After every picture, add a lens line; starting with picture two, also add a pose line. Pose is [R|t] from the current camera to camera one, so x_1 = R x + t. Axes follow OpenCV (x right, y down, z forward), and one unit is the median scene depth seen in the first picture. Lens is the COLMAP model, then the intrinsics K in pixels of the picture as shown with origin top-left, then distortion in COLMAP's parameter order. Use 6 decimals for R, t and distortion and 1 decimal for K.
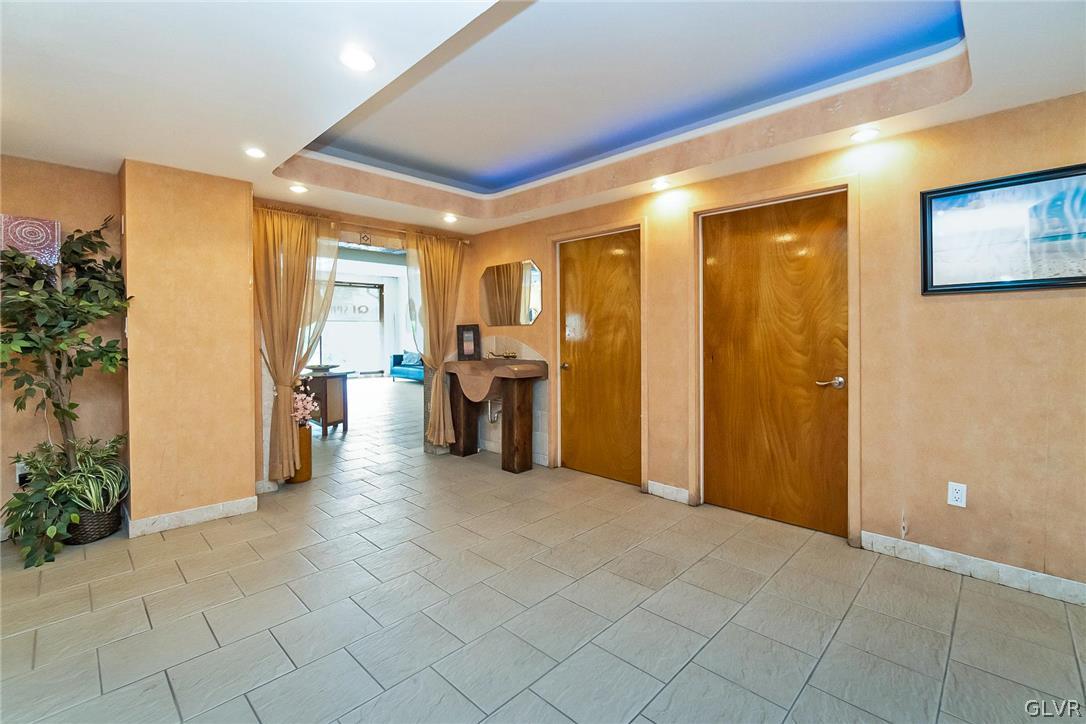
lens RADIAL K [[474.8, 0, 542.0], [0, 474.8, 333.1], [0, 0, 1]] dist [0.000738, 0.000372]
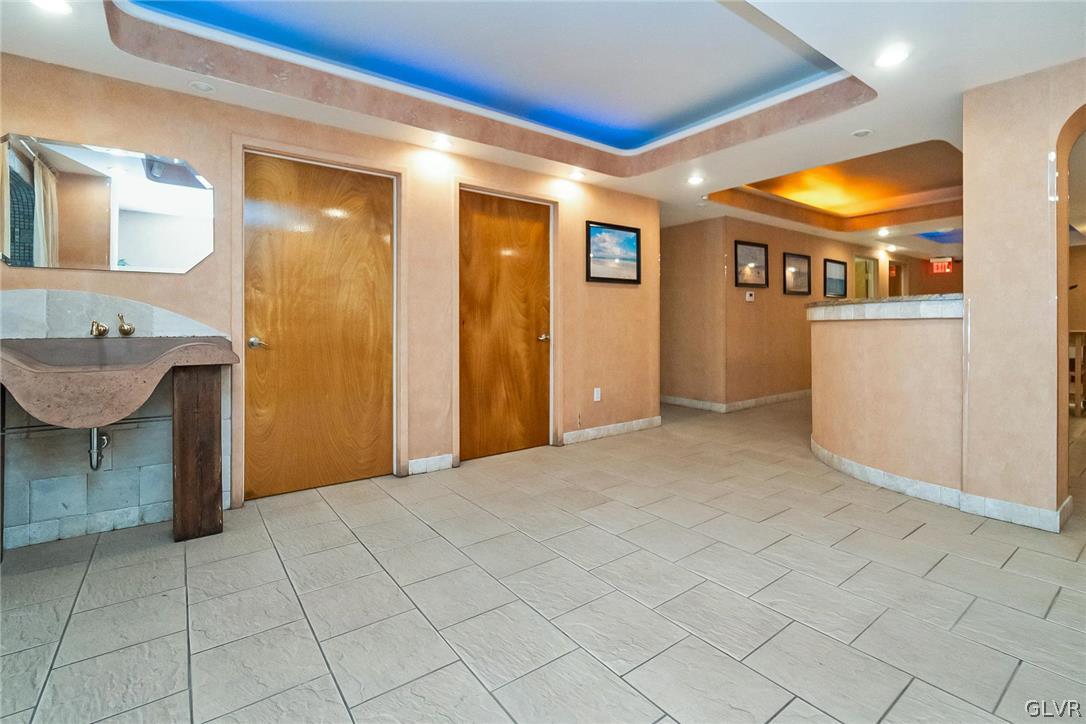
lens RADIAL K [[495.1, 0, 527.8], [0, 495.1, 321.4], [0, 0, 1]] dist [0.001940, 0.000884]
pose [[0.174797, 0.009551, 0.984558, -0.768580], [-0.002815, 0.999954, -0.009201, 0.062846], [-0.984600, -0.001164, 0.174816, 0.711638]]
